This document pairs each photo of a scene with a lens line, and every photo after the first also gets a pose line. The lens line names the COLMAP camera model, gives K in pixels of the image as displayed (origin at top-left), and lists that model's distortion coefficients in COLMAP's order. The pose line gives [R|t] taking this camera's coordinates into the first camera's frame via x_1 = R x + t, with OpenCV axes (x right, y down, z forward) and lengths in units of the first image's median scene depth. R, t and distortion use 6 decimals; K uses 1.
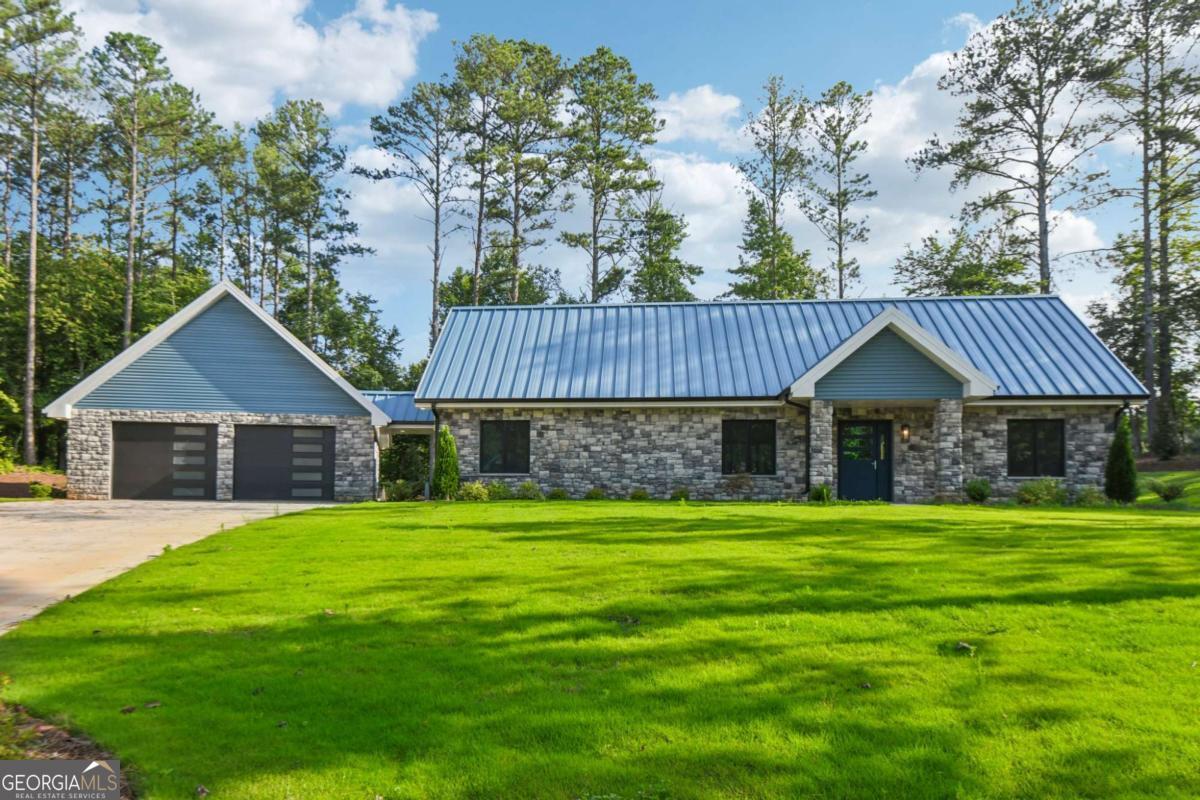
lens RADIAL K [[810.2, 0, 600.0], [0, 810.2, 400.0], [0, 0, 1]] dist [0.018931, -0.031252]
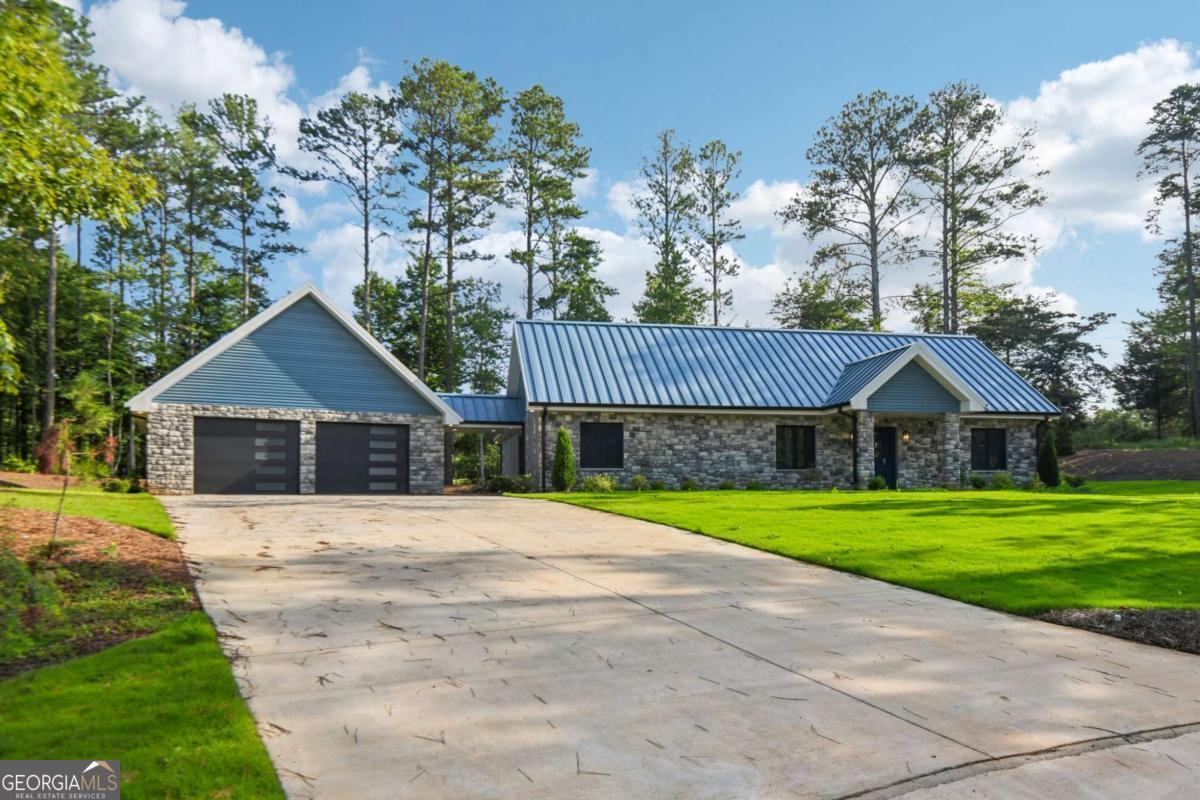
lens RADIAL K [[755.0, 0, 600.0], [0, 755.0, 400.0], [0, 0, 1]] dist [0.004411, -0.000532]
pose [[0.958751, 0.025412, 0.283108, -0.377190], [-0.024768, 0.999676, -0.005853, -0.000568], [-0.283165, -0.001401, 0.959070, -0.031115]]
